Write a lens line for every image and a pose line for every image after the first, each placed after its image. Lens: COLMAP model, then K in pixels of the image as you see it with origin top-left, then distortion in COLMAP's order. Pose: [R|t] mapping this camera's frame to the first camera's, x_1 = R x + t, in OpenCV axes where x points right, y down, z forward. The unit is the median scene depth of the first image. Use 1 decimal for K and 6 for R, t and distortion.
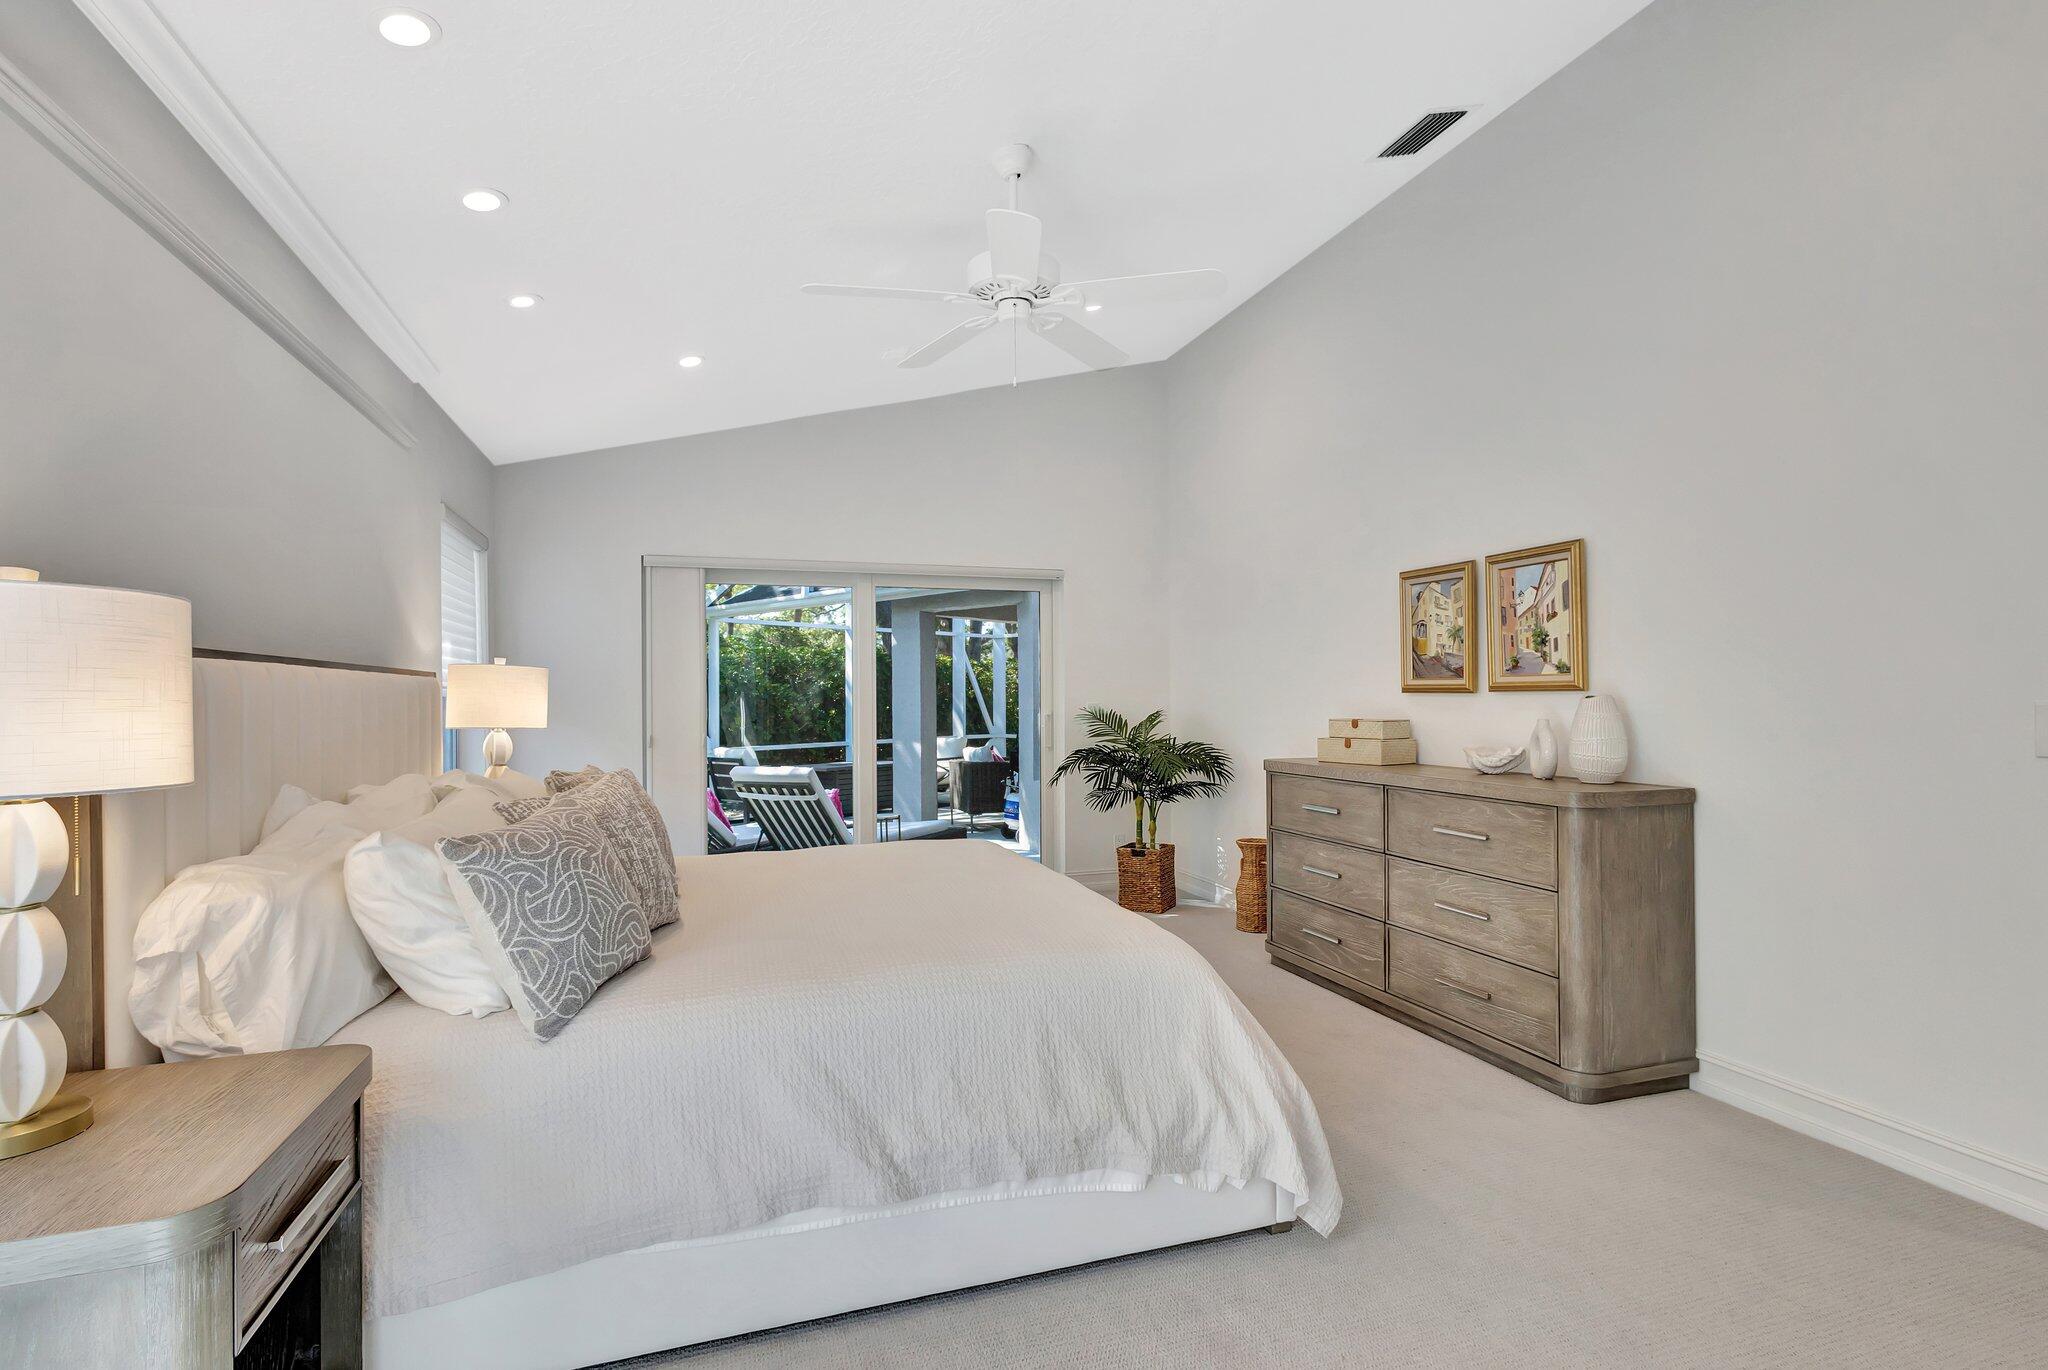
lens RADIAL K [[981.4, 0, 1024.0], [0, 981.4, 685.0], [0, 0, 1]] dist [-0.001075, -0.000111]
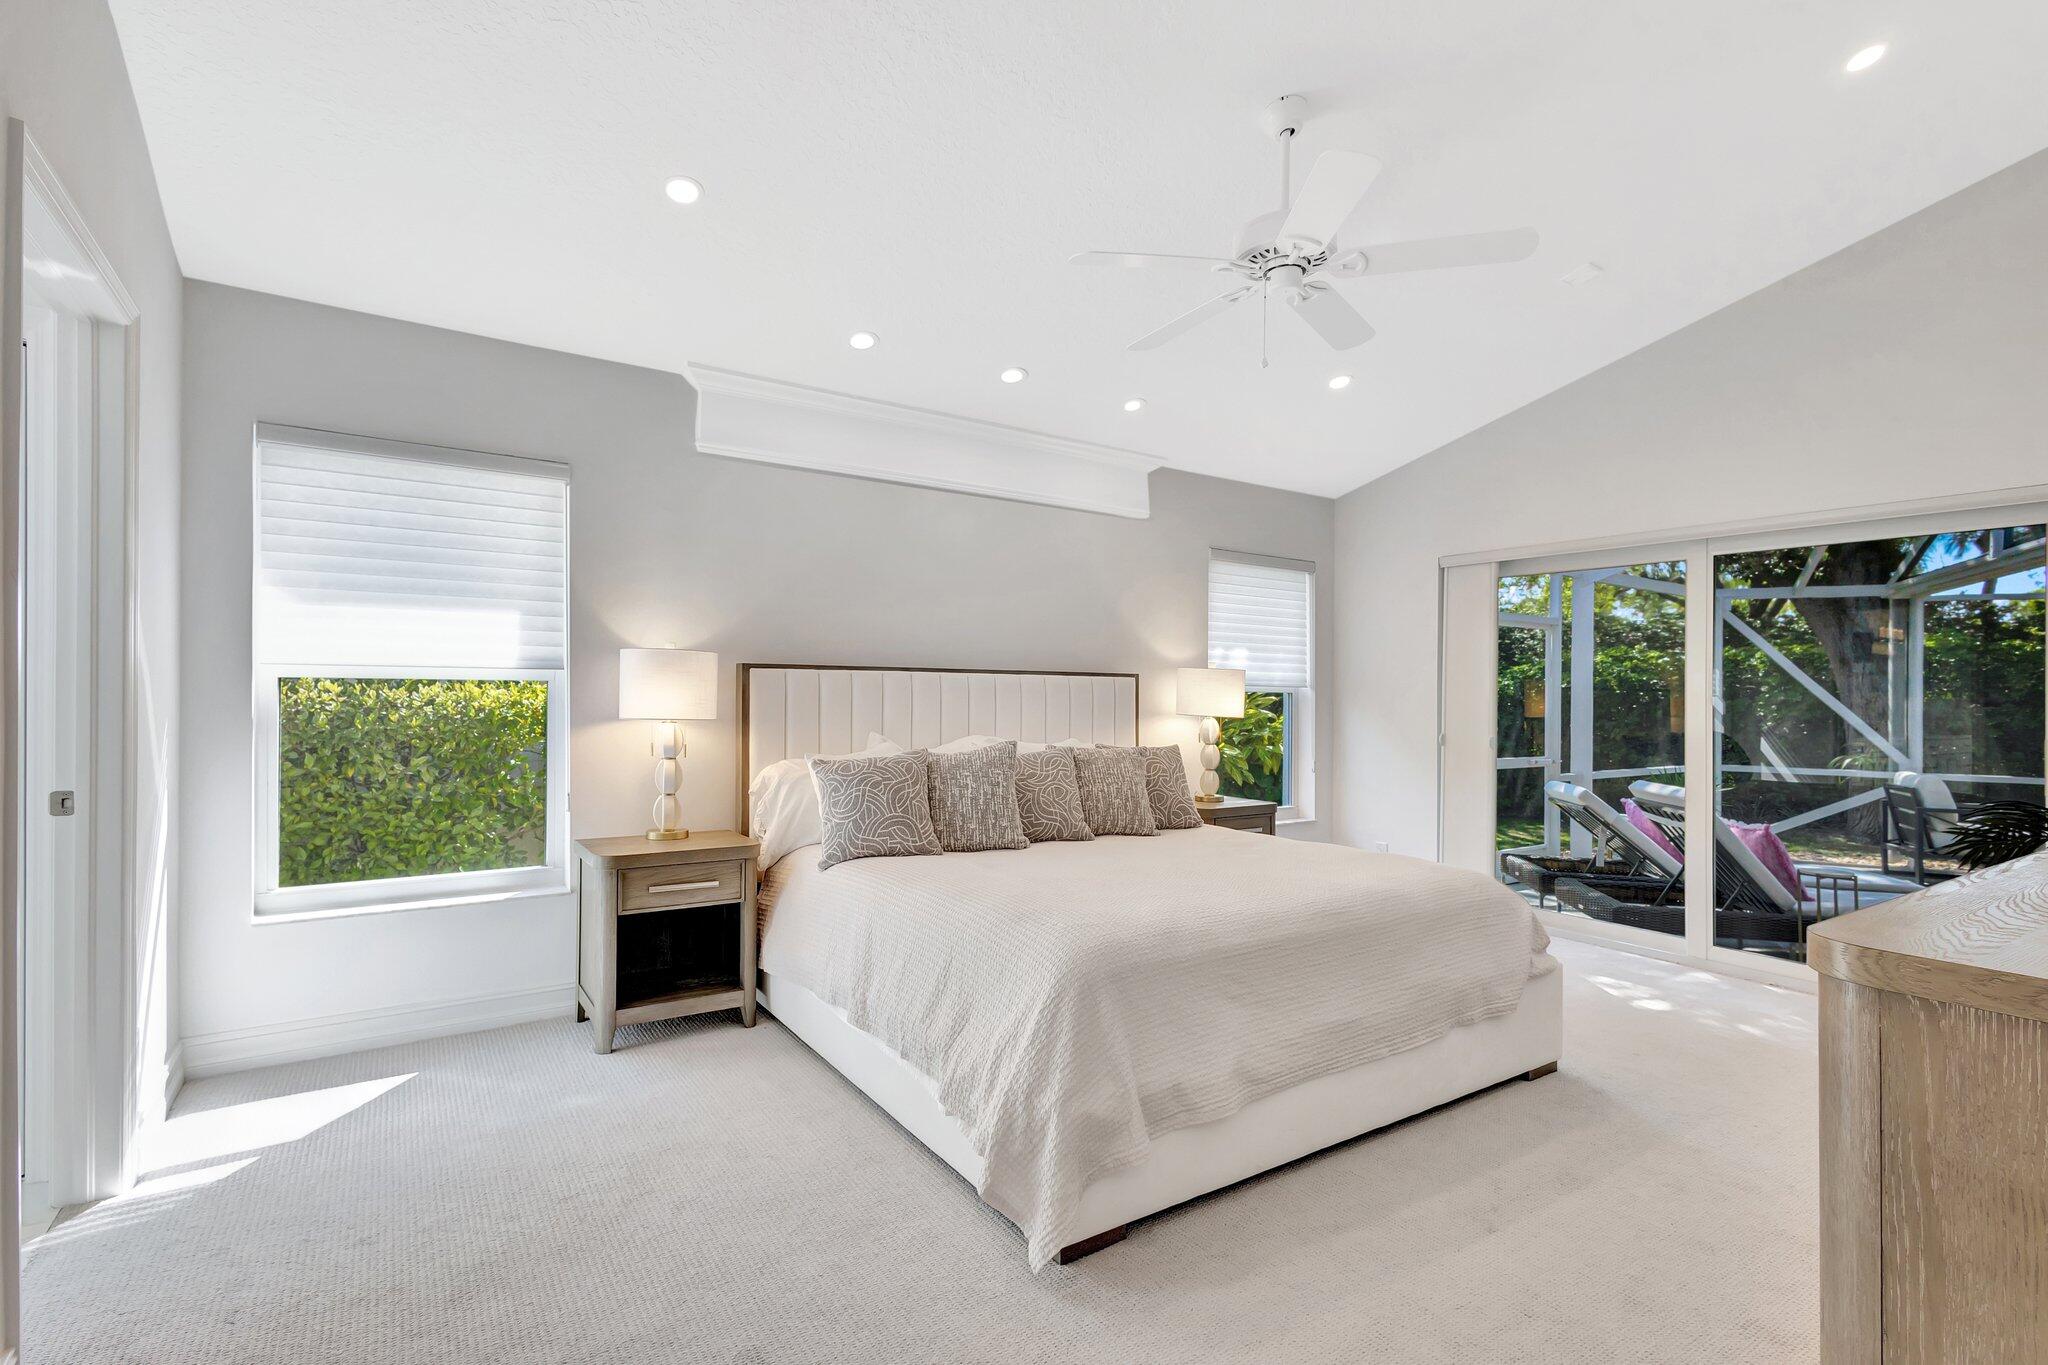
lens RADIAL K [[948.8, 0, 1002.9], [0, 948.8, 695.3], [0, 0, 1]] dist [0.011463, 0.000044]
pose [[0.227581, 0.002266, -0.973756, 0.836308], [0.003573, 0.999989, 0.003162, 0.011459], [0.973753, -0.004199, 0.227571, 0.558999]]
